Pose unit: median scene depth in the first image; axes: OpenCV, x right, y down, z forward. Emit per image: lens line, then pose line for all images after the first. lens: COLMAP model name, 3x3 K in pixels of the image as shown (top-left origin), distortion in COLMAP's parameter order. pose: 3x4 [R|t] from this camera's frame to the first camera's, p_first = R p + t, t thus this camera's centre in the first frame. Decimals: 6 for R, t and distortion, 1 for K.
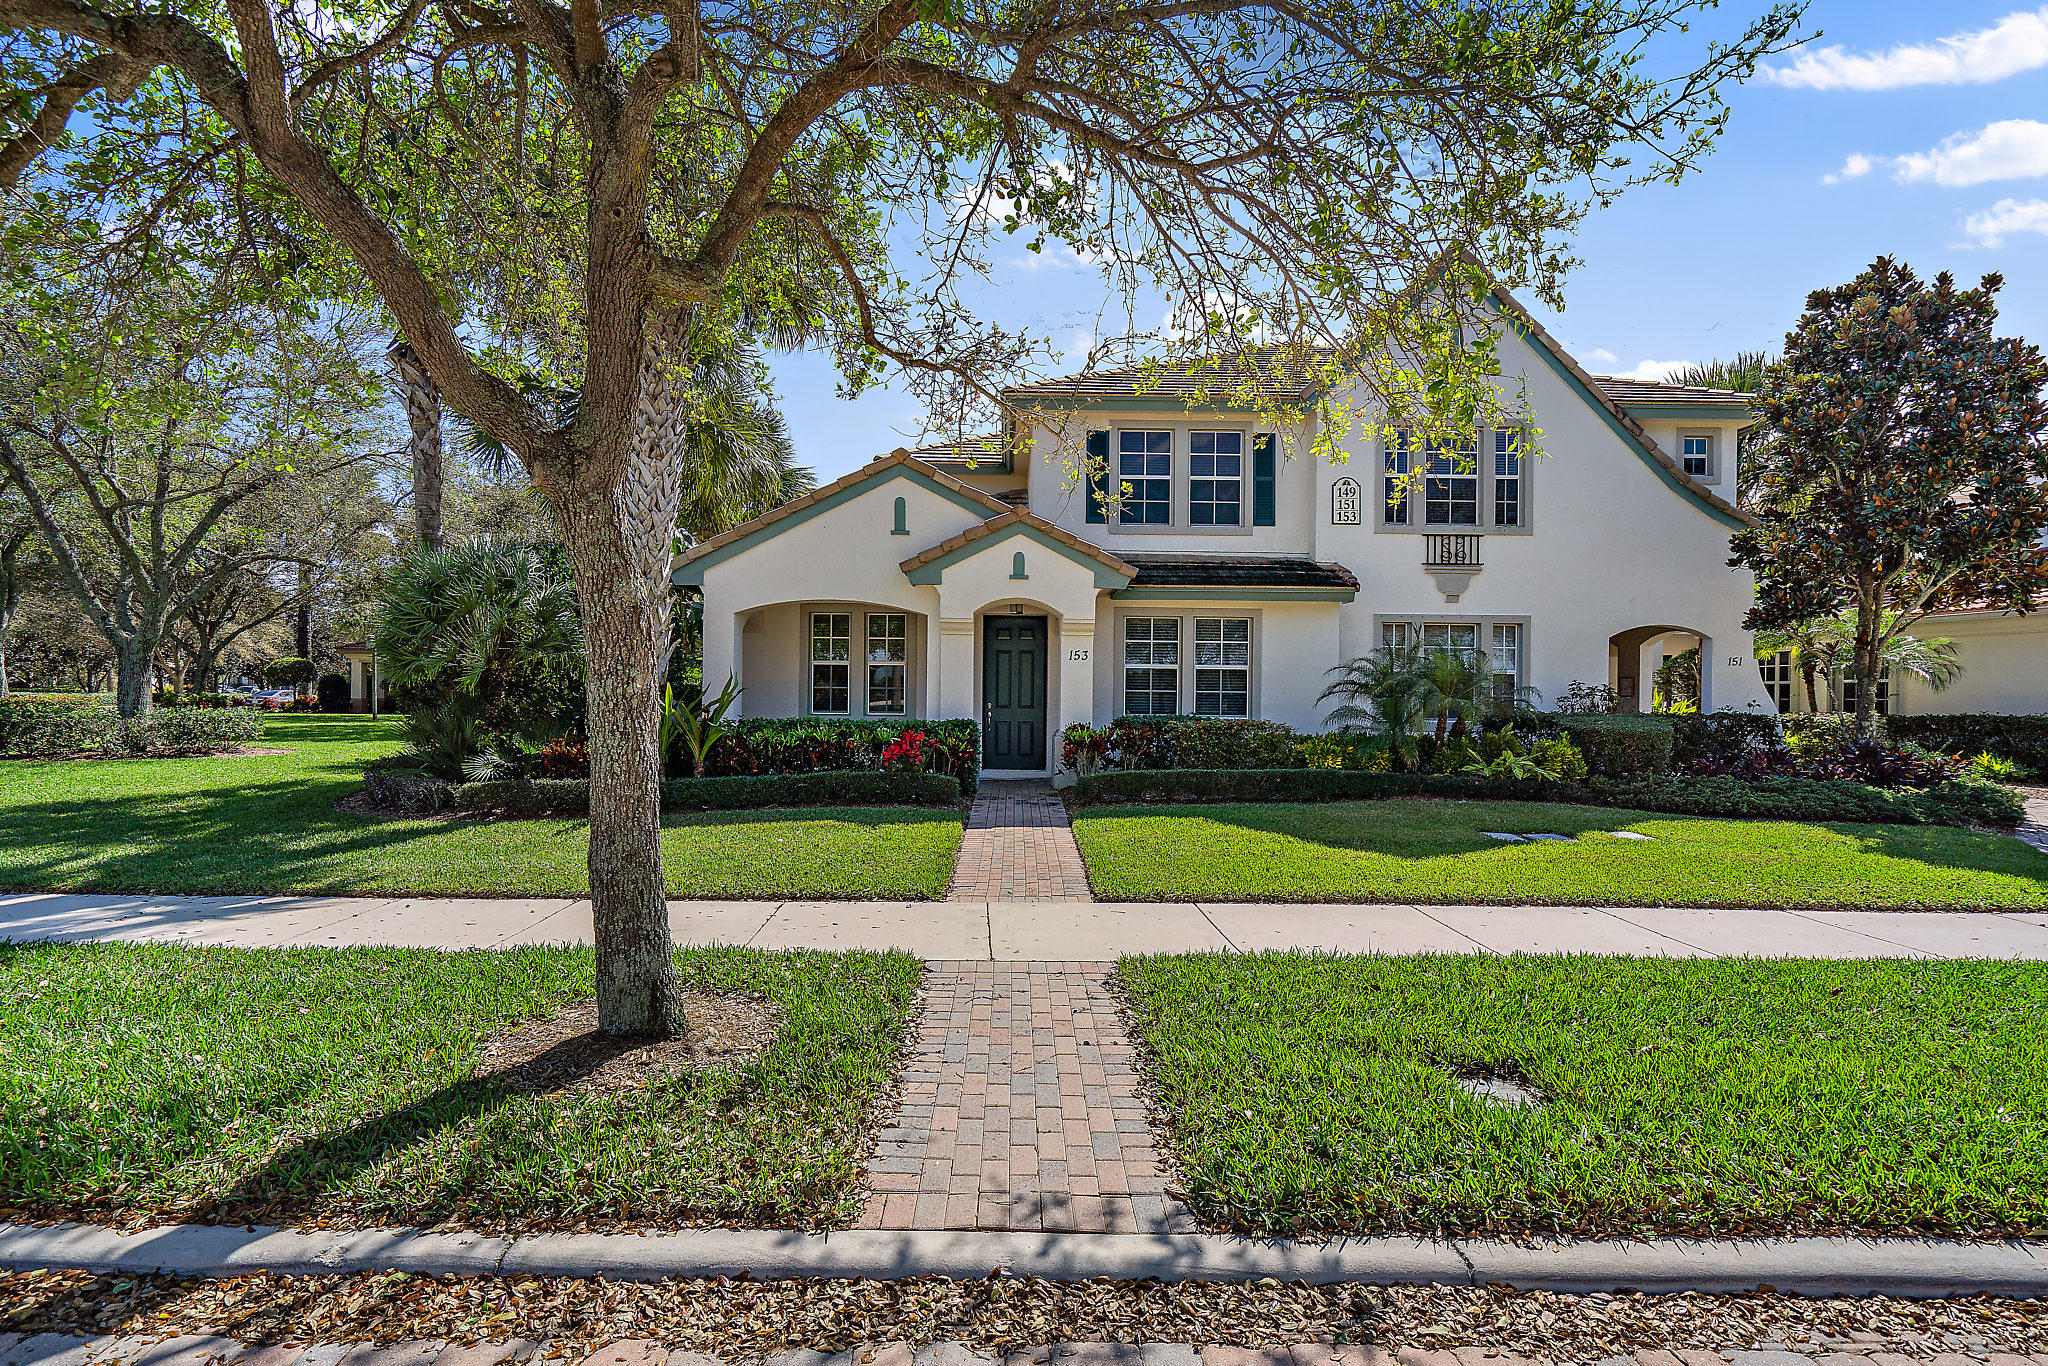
lens RADIAL K [[935.3, 0, 1035.3], [0, 935.3, 683.4], [0, 0, 1]] dist [-0.001374, -0.000966]
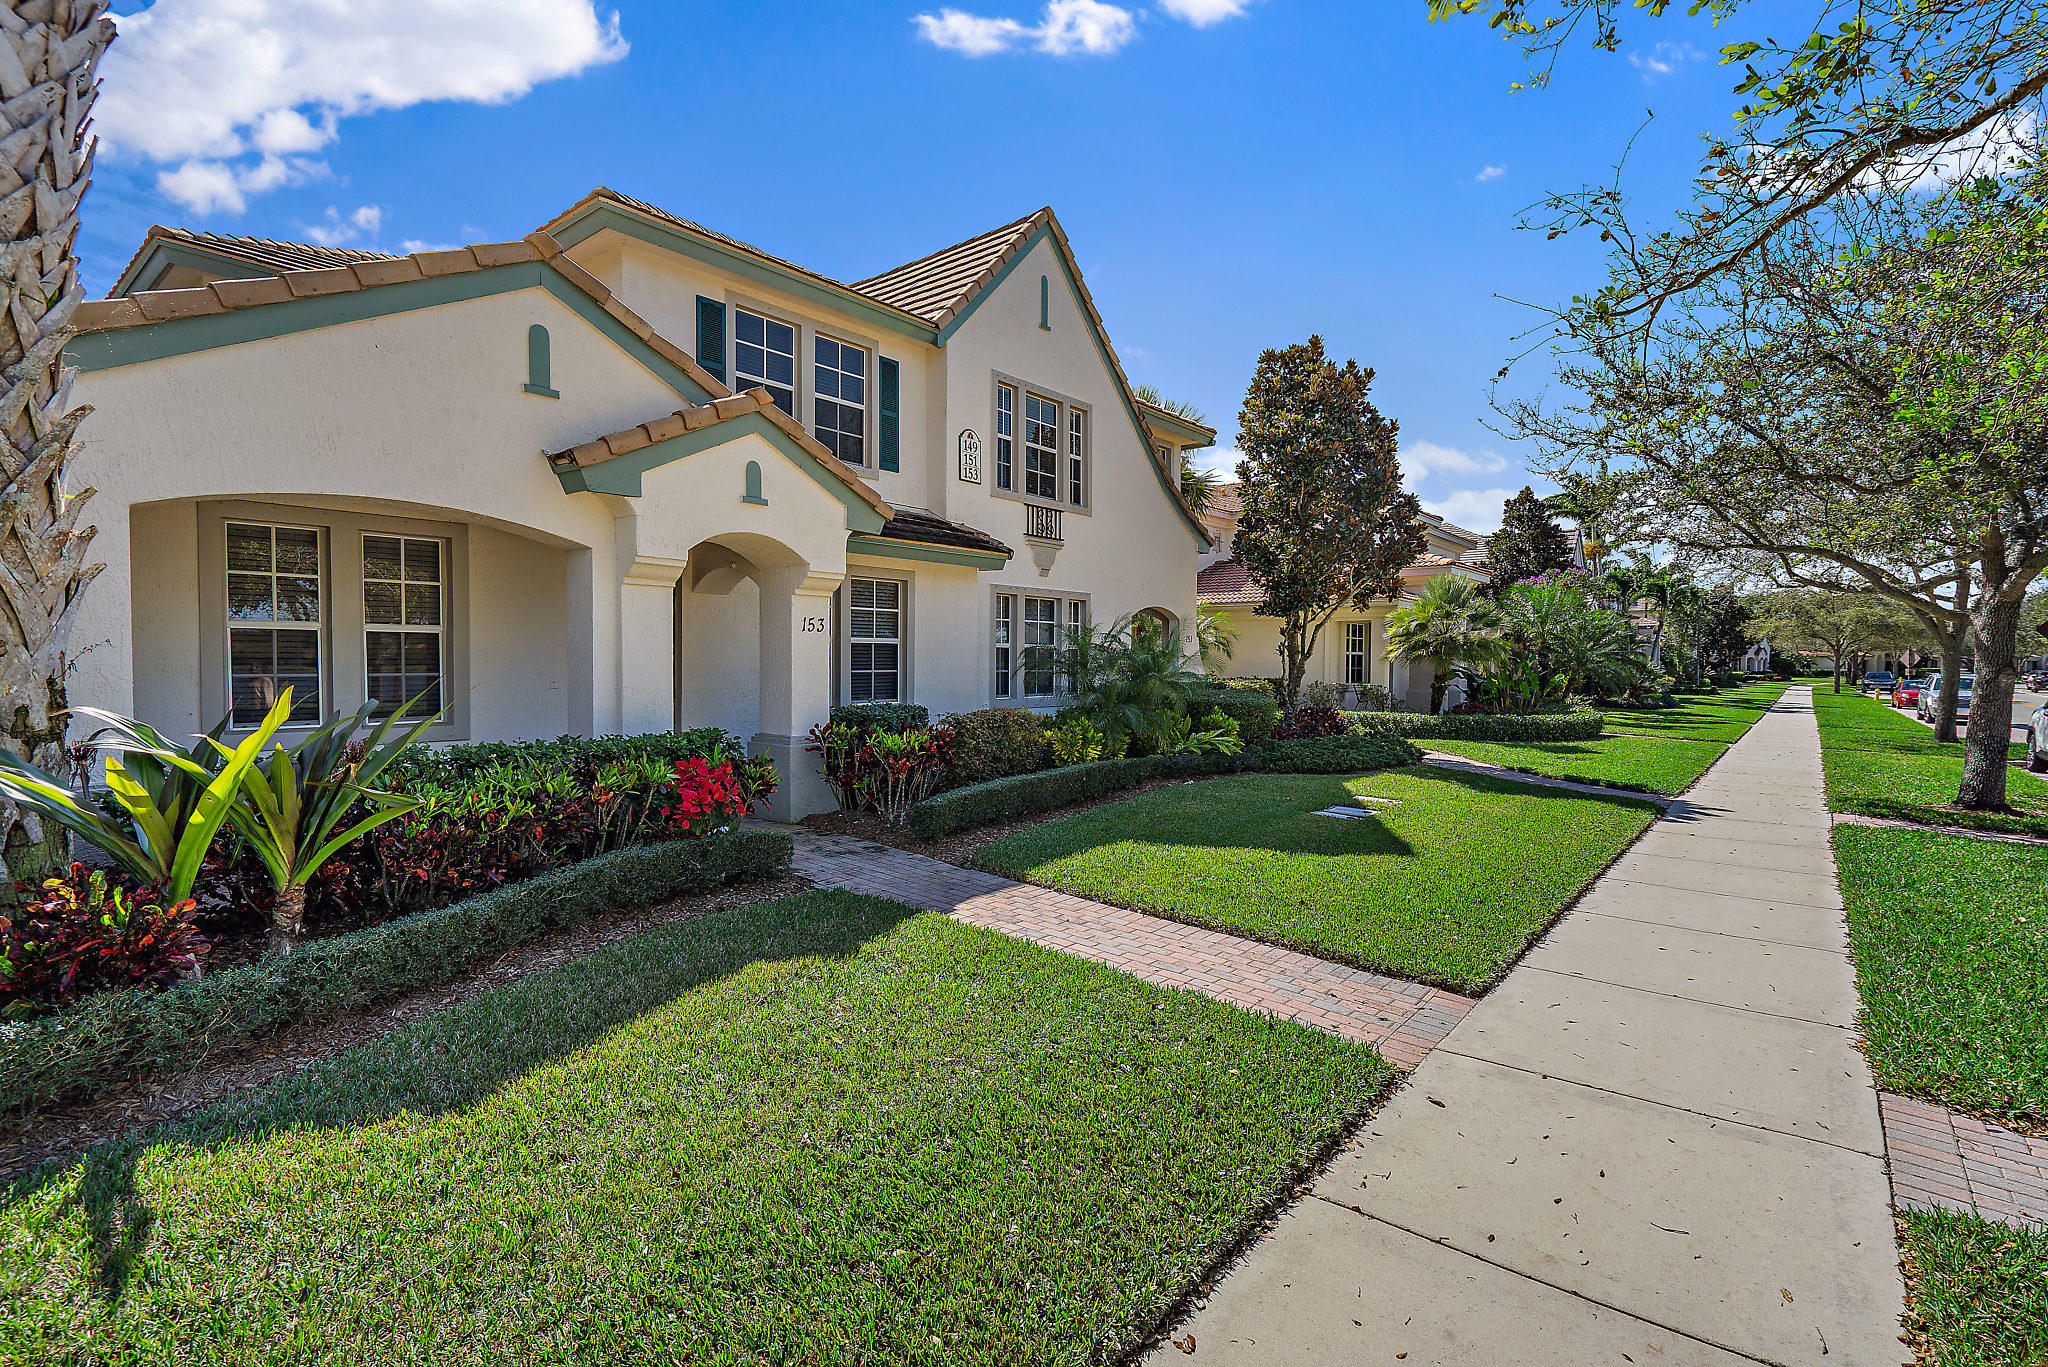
lens RADIAL K [[935.3, 0, 1029.9], [0, 935.3, 683.9], [0, 0, 1]] dist [-0.001374, -0.000966]
pose [[0.644078, -0.029945, 0.764373, -0.332603], [-0.001004, 0.999200, 0.039991, -0.012435], [-0.764959, -0.026525, 0.643533, 0.377619]]
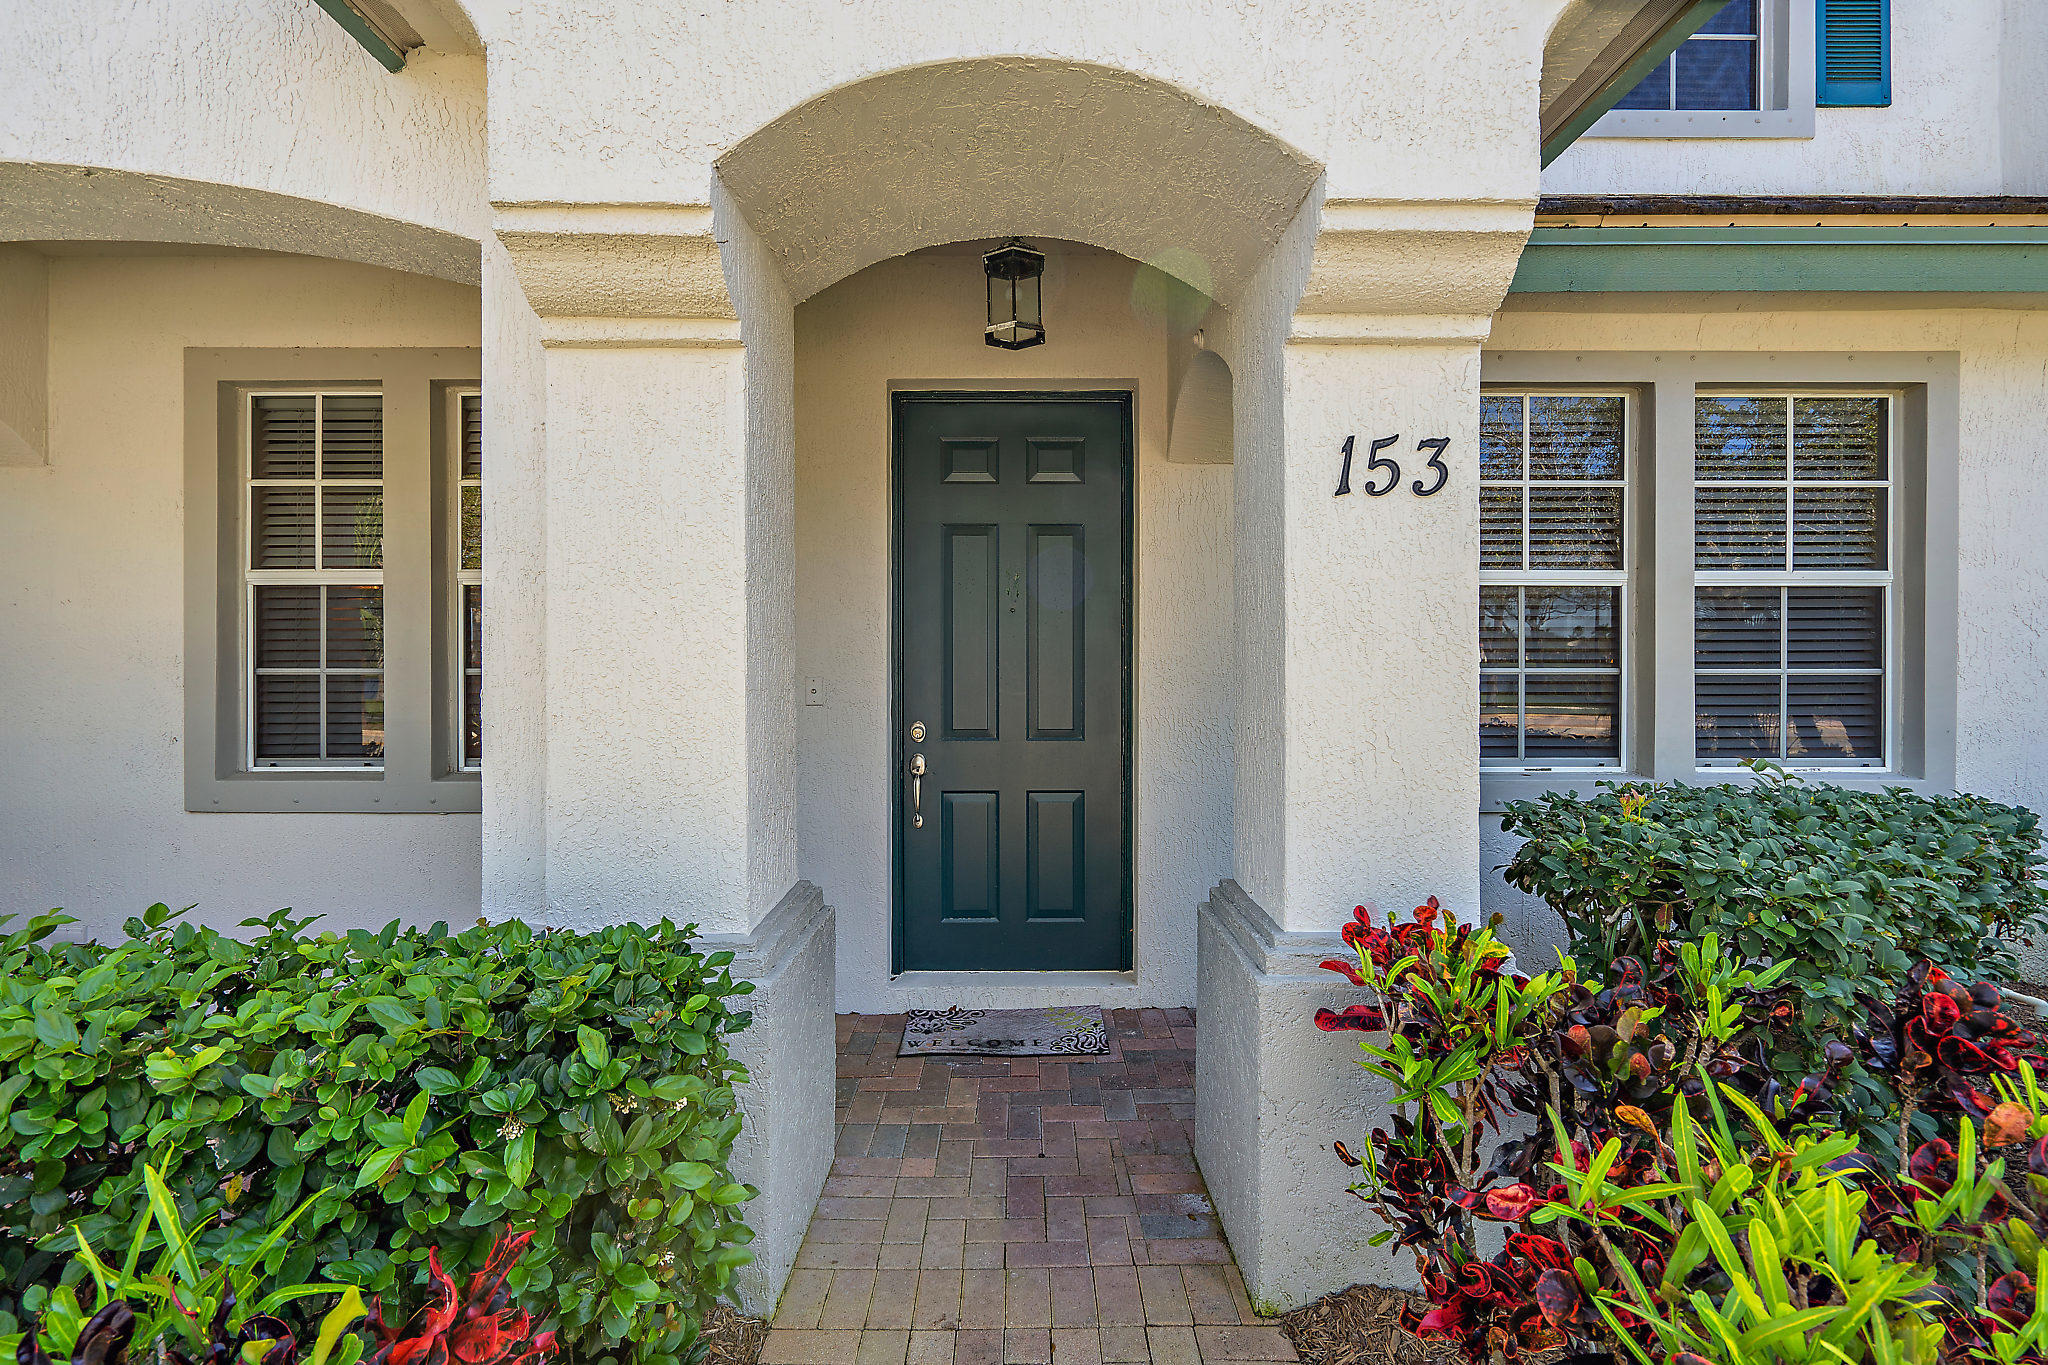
lens RADIAL K [[935.3, 0, 1016.8], [0, 935.3, 665.8], [0, 0, 1]] dist [-0.001374, -0.000966]
pose [[0.999617, -0.012899, -0.024497, -0.014371], [0.013182, 0.999848, 0.011441, 0.001990], [0.024345, -0.011760, 0.999634, 0.729084]]
